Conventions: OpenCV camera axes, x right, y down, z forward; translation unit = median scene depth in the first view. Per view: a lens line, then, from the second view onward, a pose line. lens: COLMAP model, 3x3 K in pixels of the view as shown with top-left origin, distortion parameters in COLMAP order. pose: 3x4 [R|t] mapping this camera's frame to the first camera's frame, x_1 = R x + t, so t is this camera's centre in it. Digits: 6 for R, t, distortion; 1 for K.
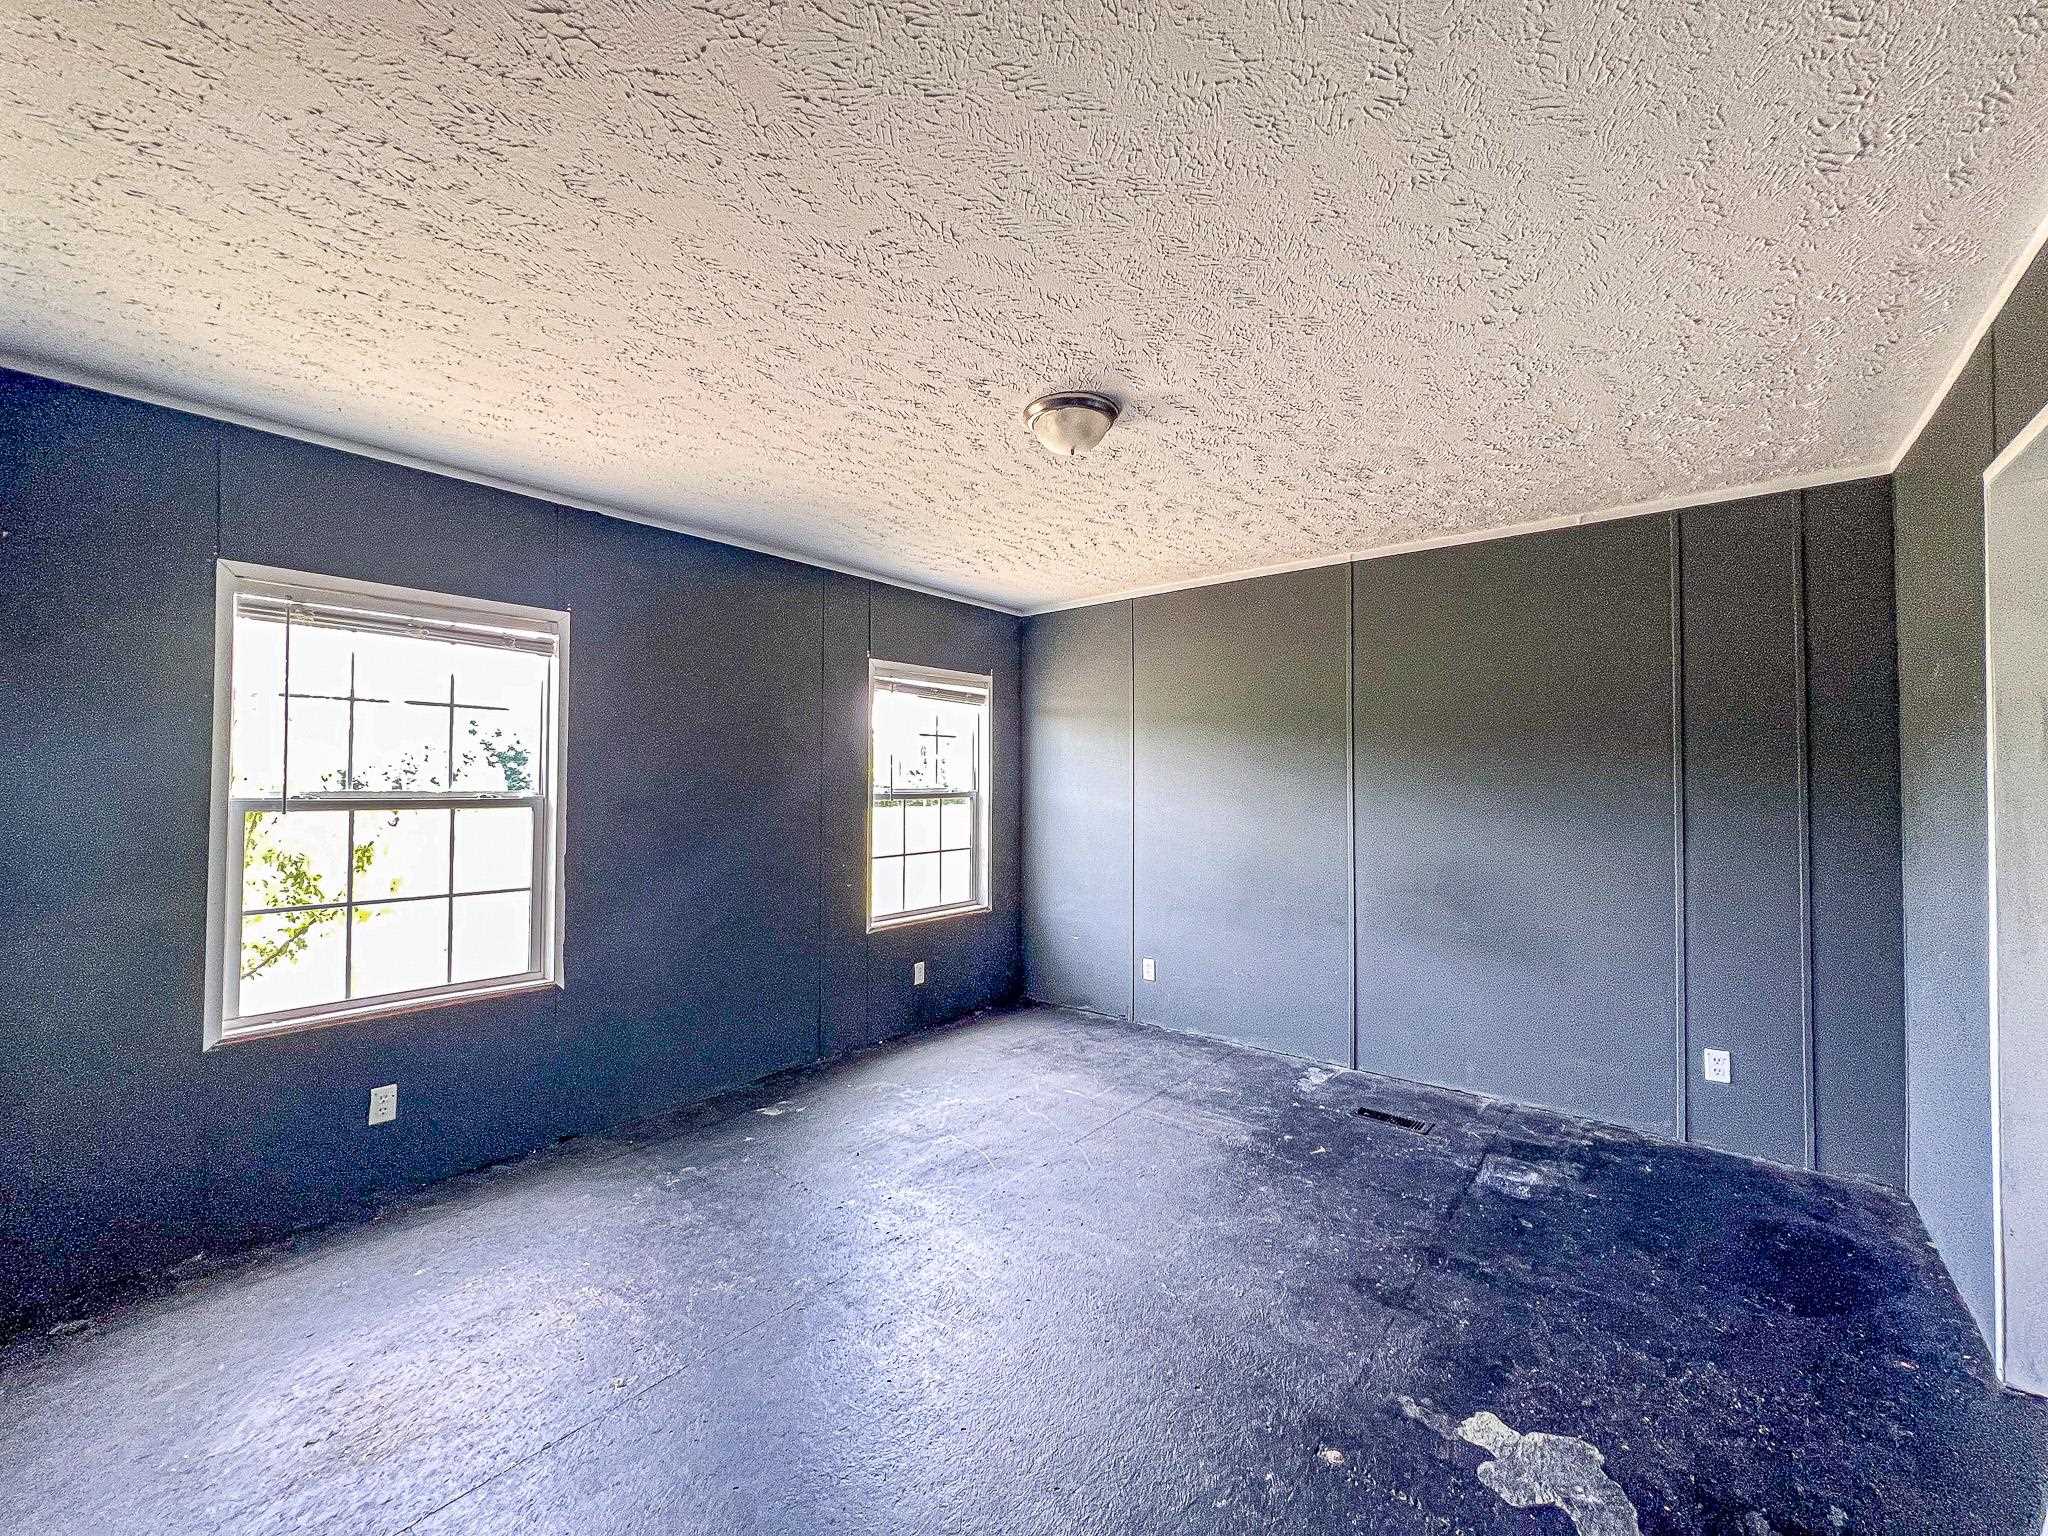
lens RADIAL K [[824.9, 0, 1018.8], [0, 824.9, 772.7], [0, 0, 1]] dist [-0.003300, 0.000805]
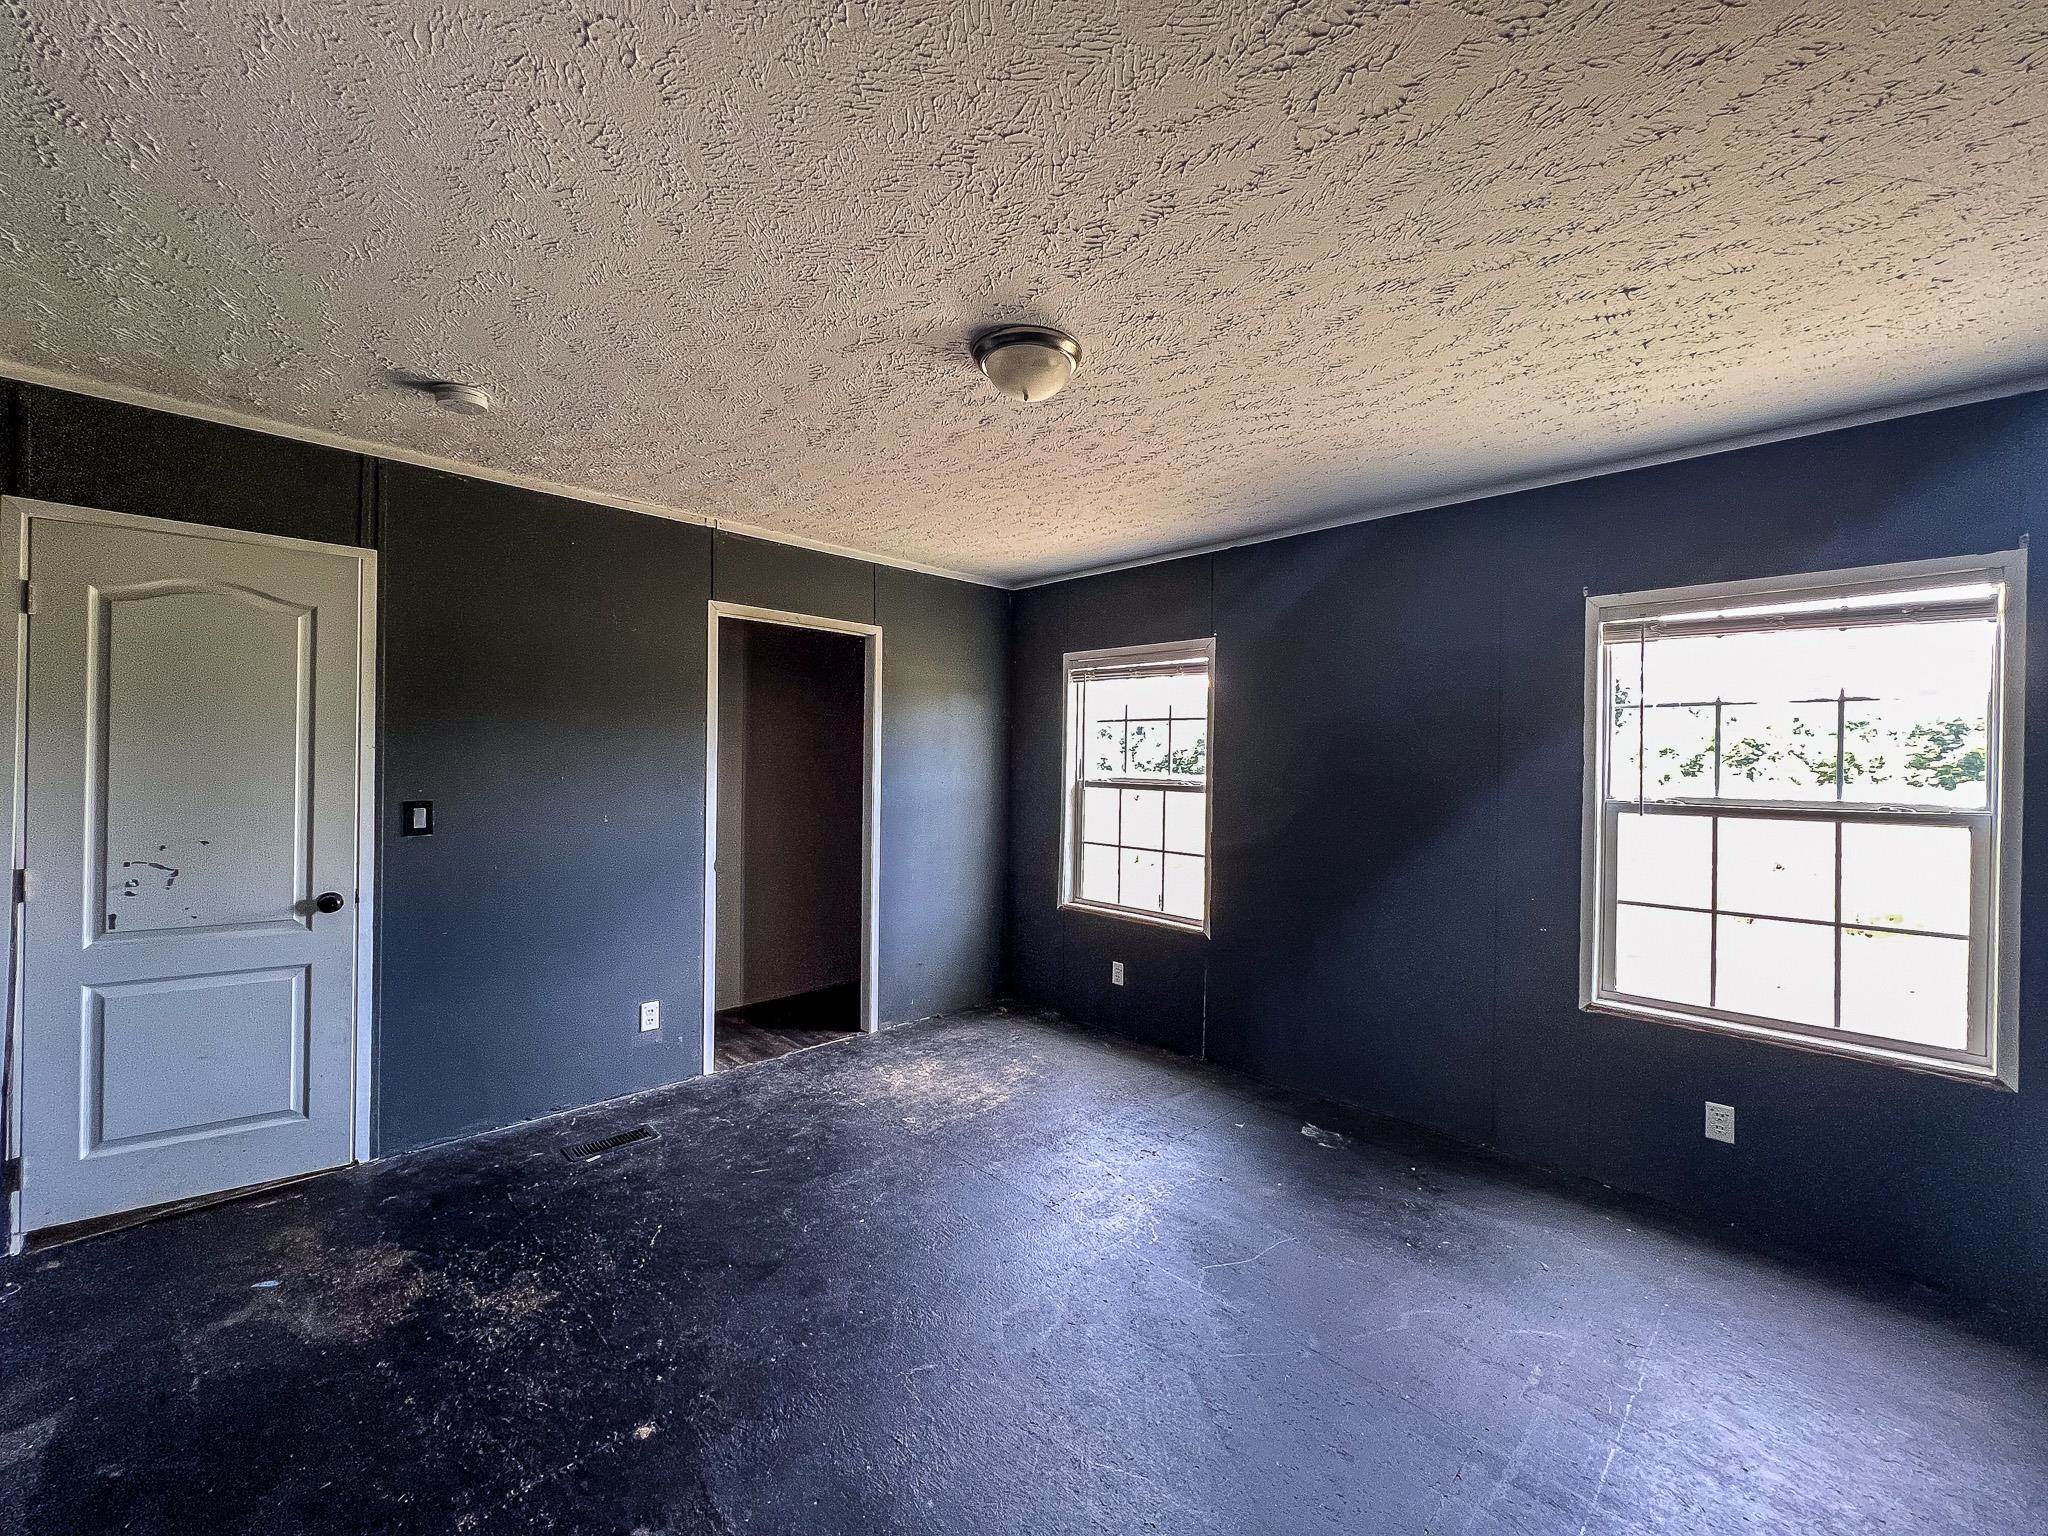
lens RADIAL K [[824.9, 0, 1015.6], [0, 824.9, 768.2], [0, 0, 1]] dist [-0.003300, 0.000805]
pose [[-0.109497, -0.001756, -0.993986, 0.732850], [-0.014831, 0.999890, -0.000133, 0.007625], [0.993876, 0.014728, -0.109511, 0.851741]]
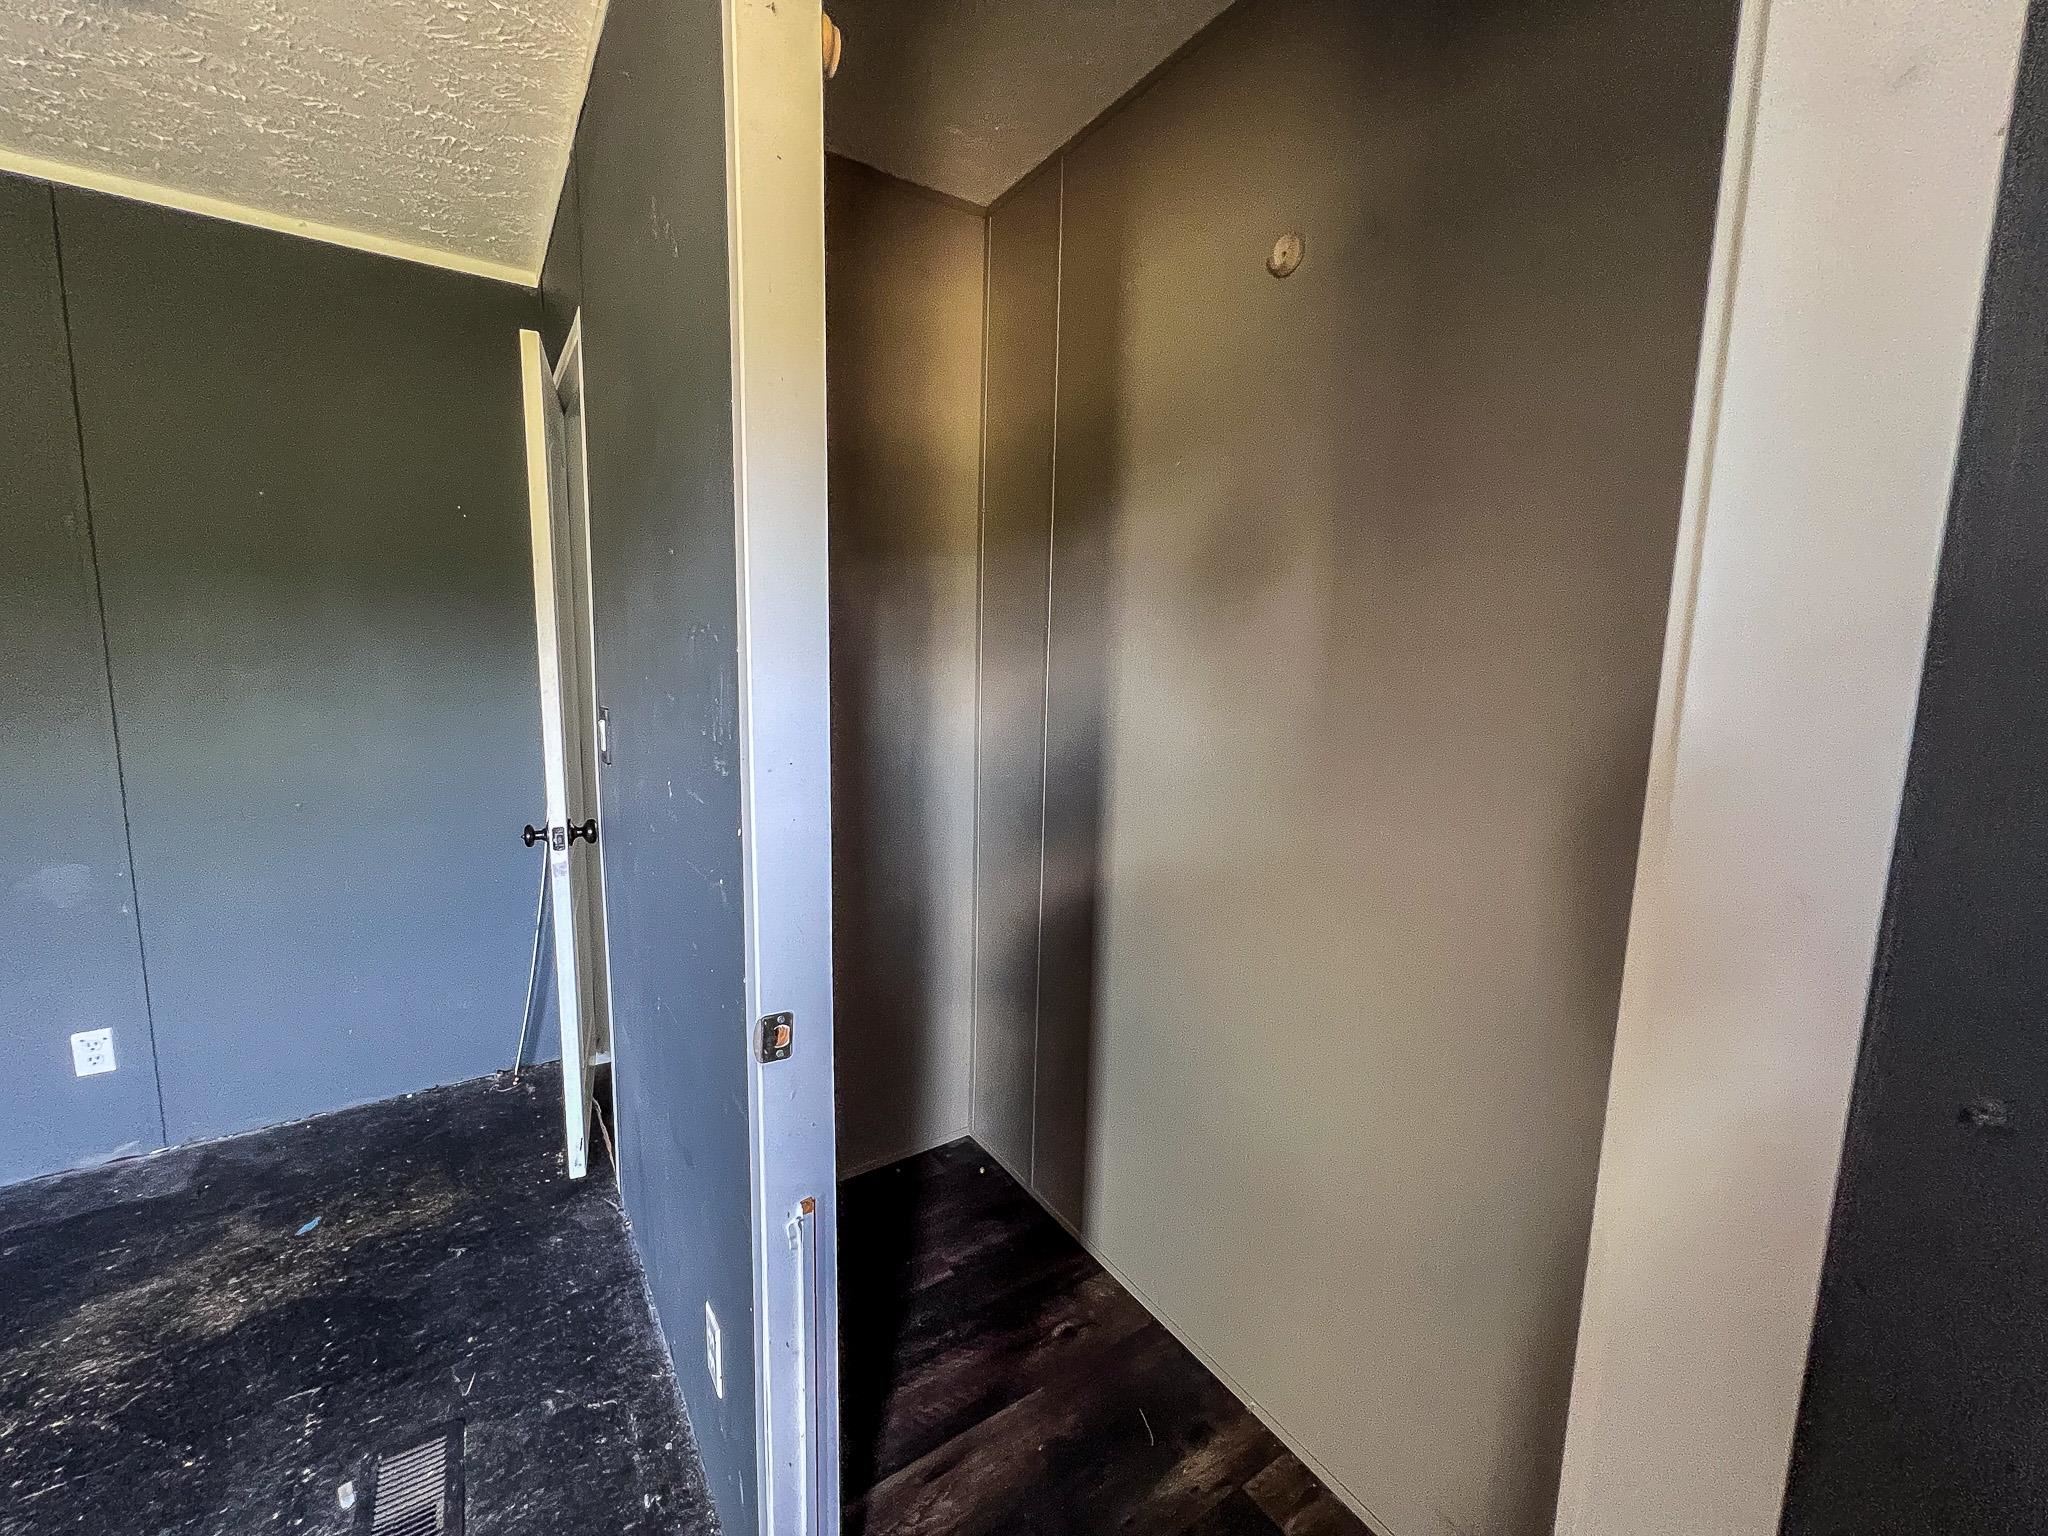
lens RADIAL K [[824.9, 0, 1017.2], [0, 824.9, 767.9], [0, 0, 1]] dist [-0.003300, 0.000805]
pose [[-0.956544, -0.057205, 0.285920, -0.566006], [-0.017431, 0.990031, 0.139766, 0.014720], [-0.291065, 0.128709, -0.948006, 0.540232]]
